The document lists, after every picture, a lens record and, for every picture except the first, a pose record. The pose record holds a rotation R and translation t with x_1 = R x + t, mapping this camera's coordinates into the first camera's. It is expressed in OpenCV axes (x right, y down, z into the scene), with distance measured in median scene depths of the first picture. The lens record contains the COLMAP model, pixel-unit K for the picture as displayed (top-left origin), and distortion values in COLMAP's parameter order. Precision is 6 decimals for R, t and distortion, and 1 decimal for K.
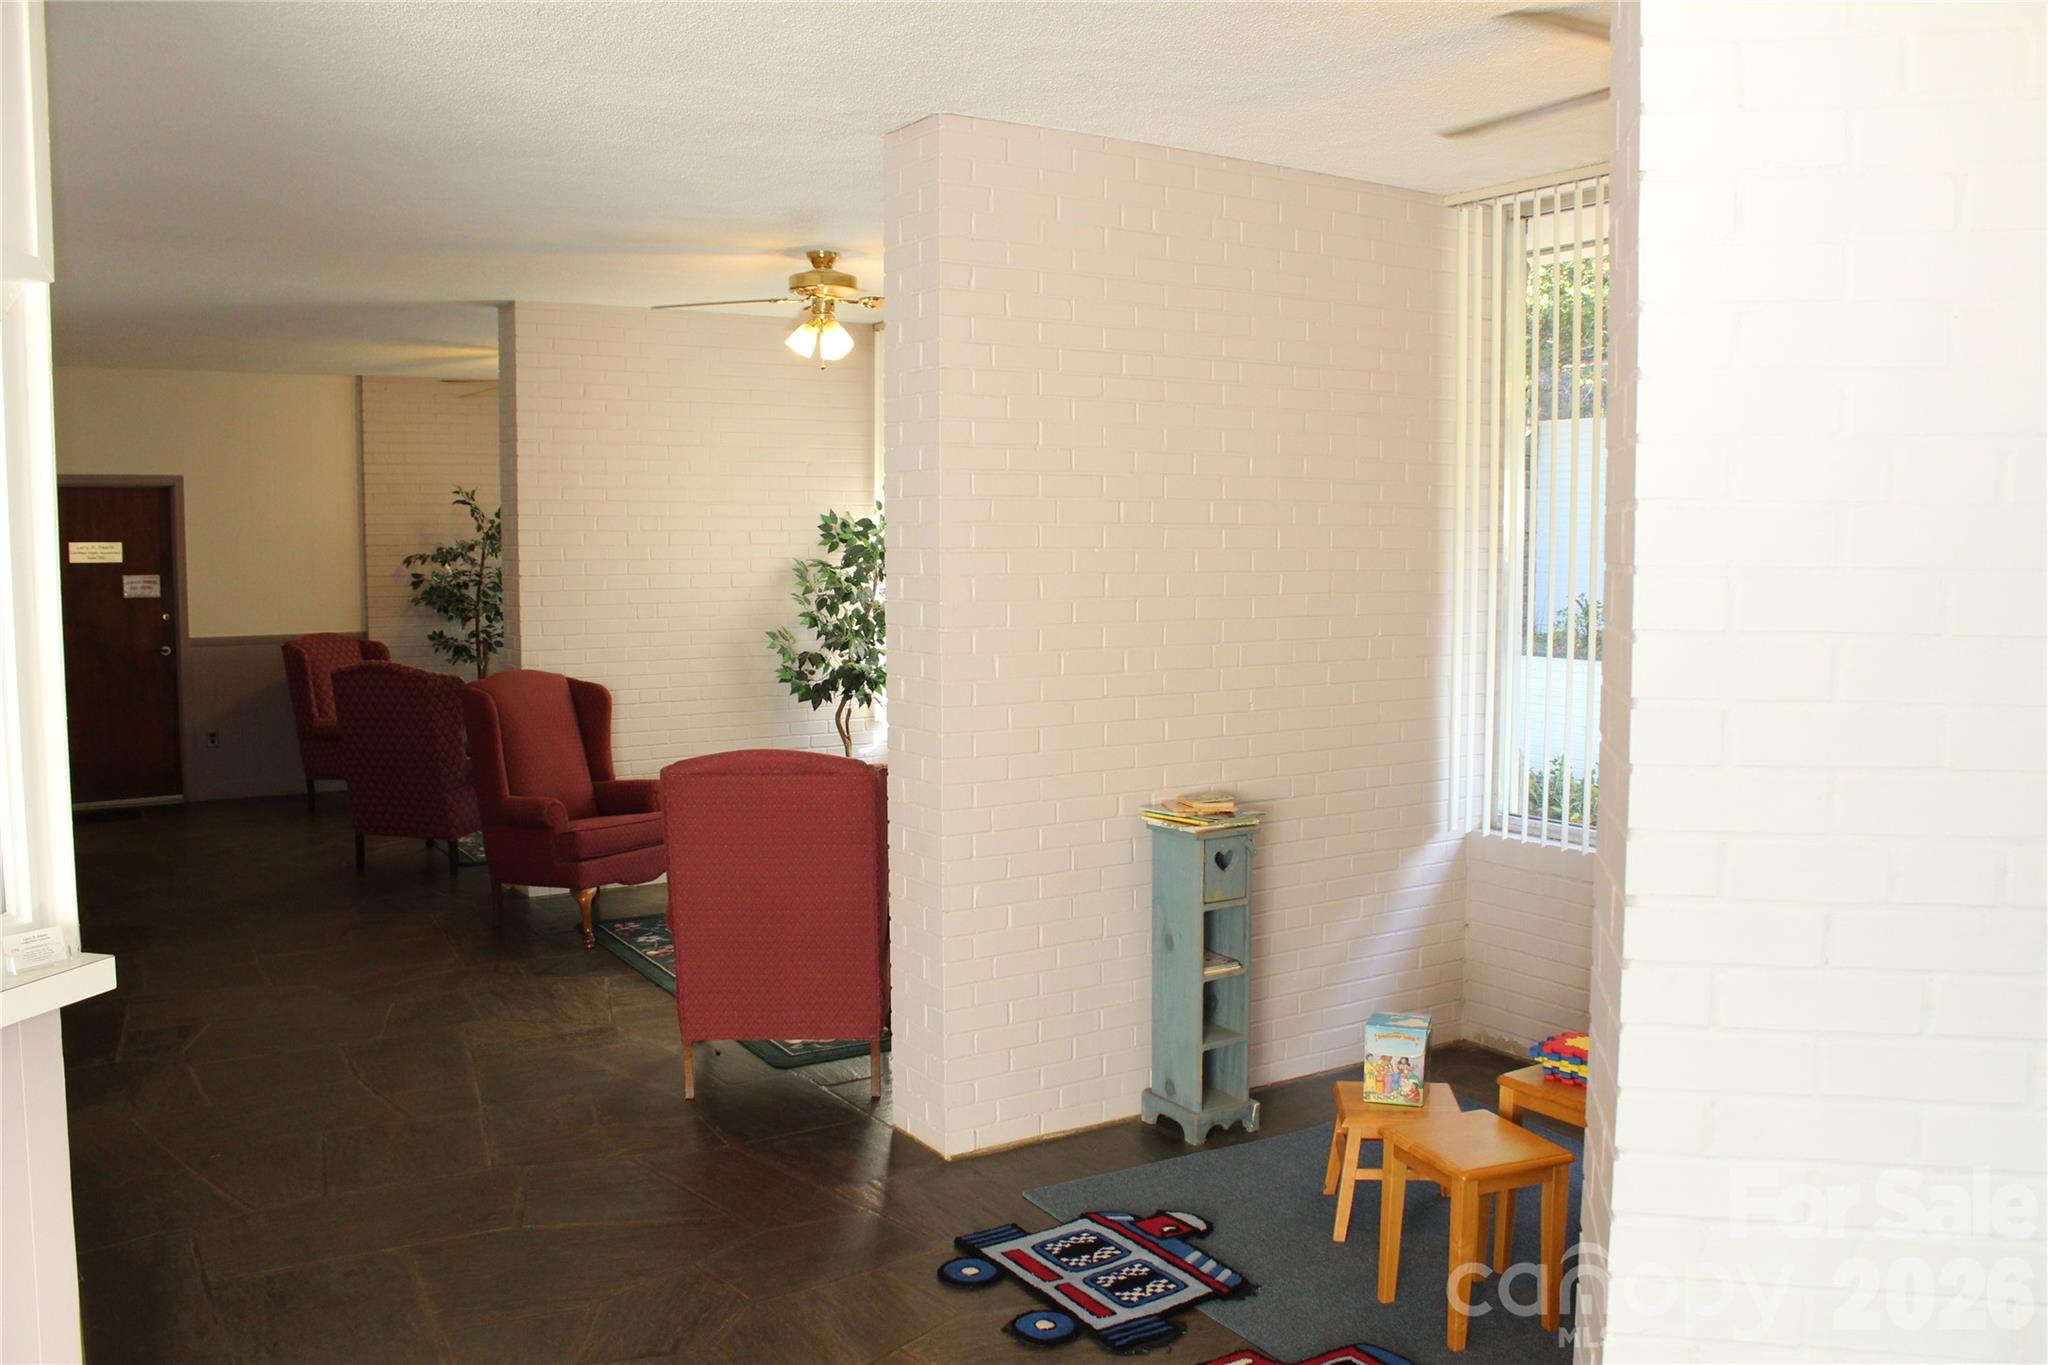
lens RADIAL K [[1709.9, 0, 1037.8], [0, 1709.9, 684.5], [0, 0, 1]] dist [-0.143670, 0.109348]
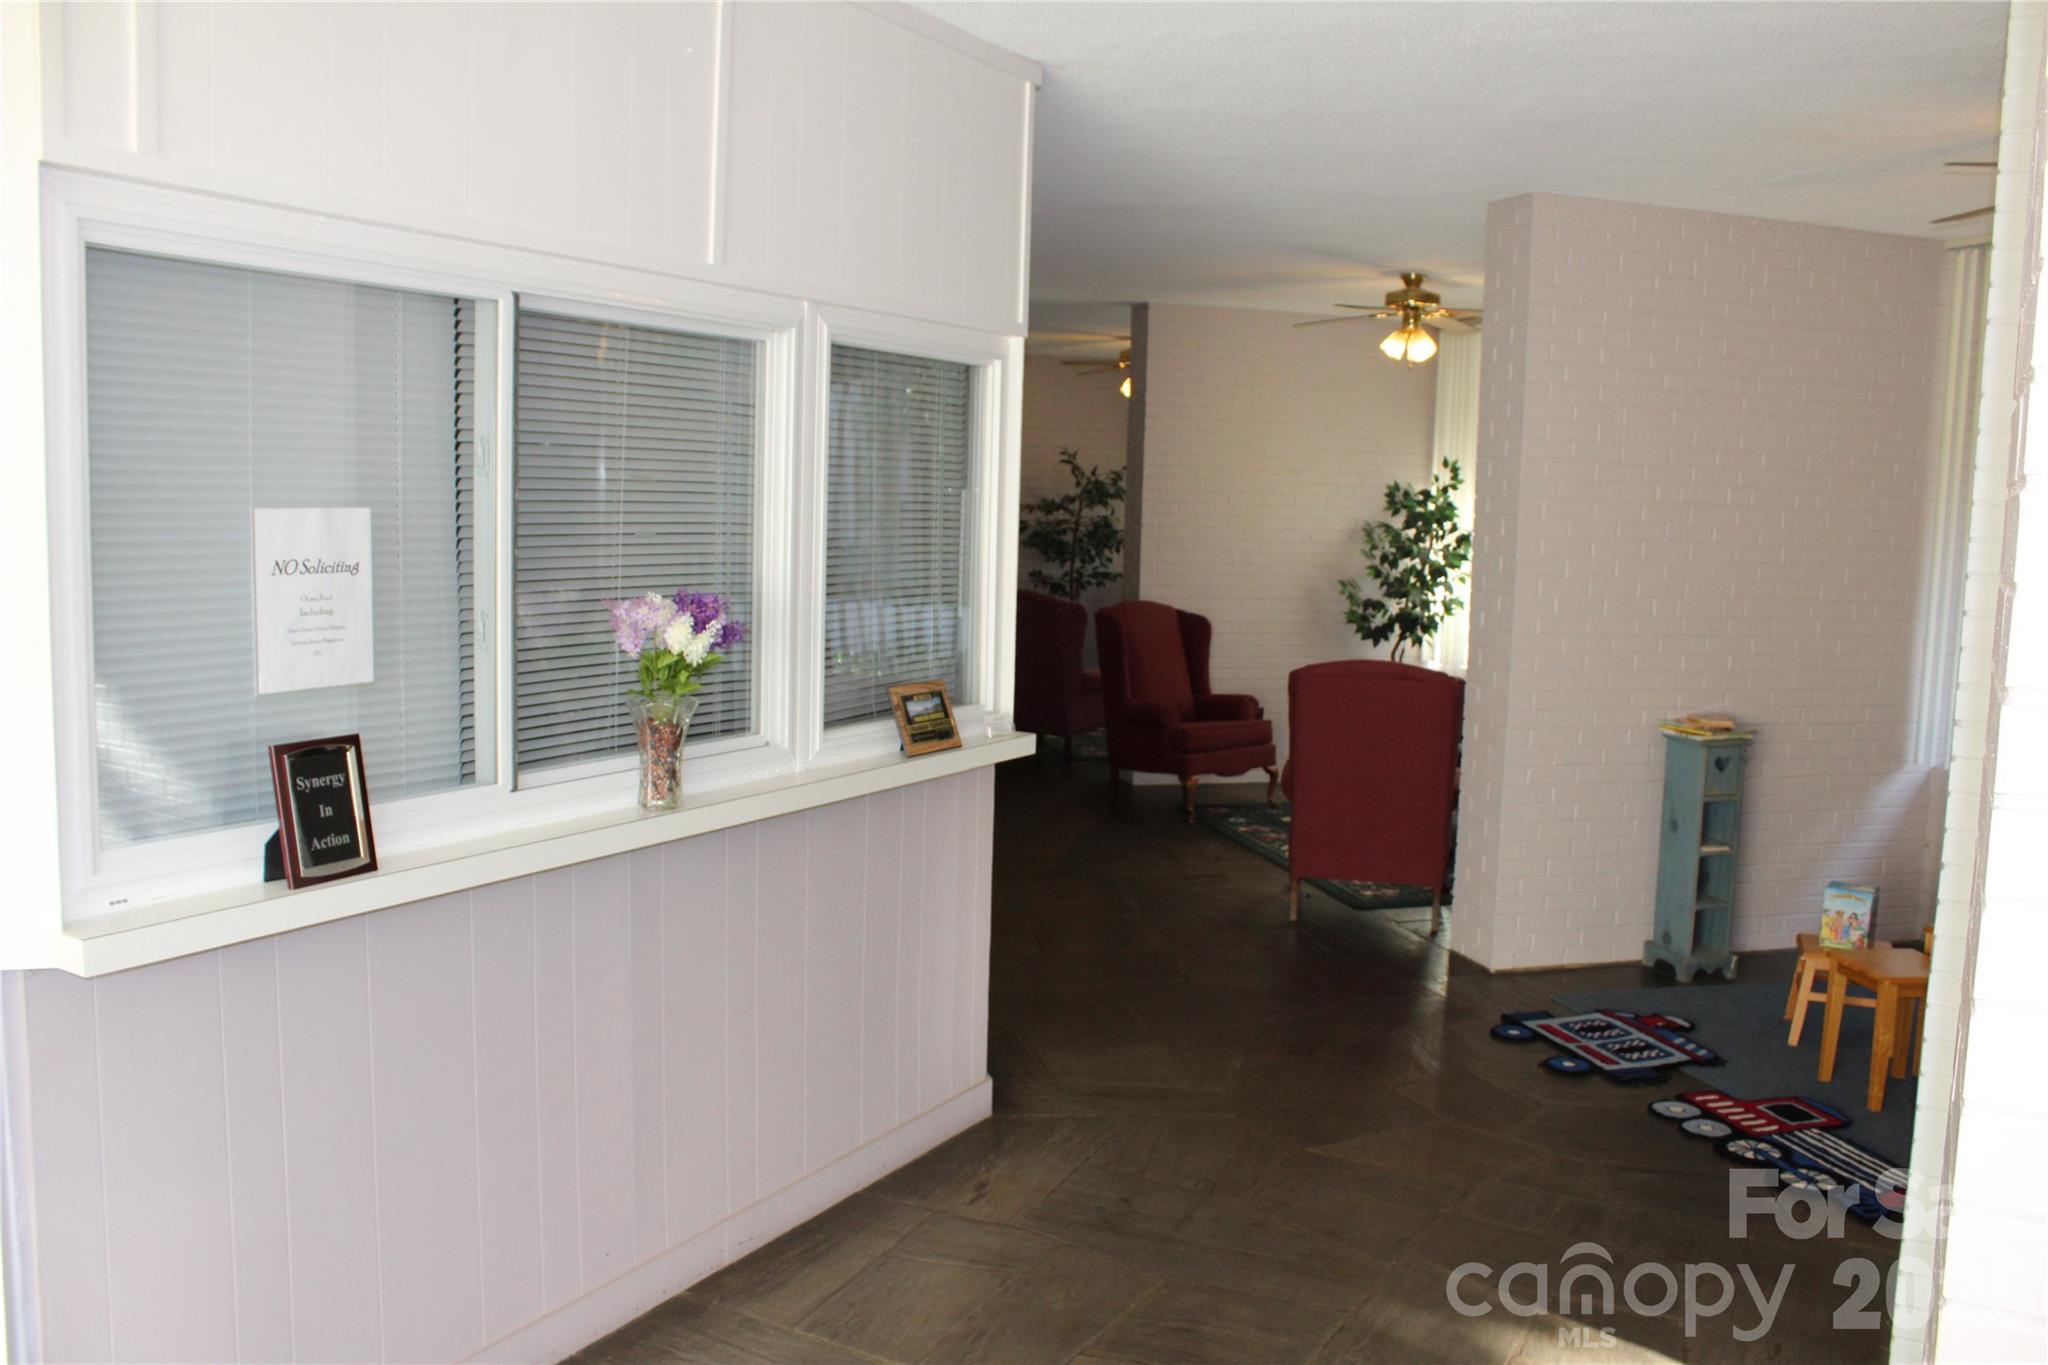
lens RADIAL K [[1709.9, 0, 1033.3], [0, 1709.9, 677.9], [0, 0, 1]] dist [-0.143670, 0.109348]
pose [[0.957264, 0.060155, -0.282889, -0.032322], [-0.055276, 0.998153, 0.025207, 0.029716], [0.283883, -0.008493, 0.958821, -0.327134]]
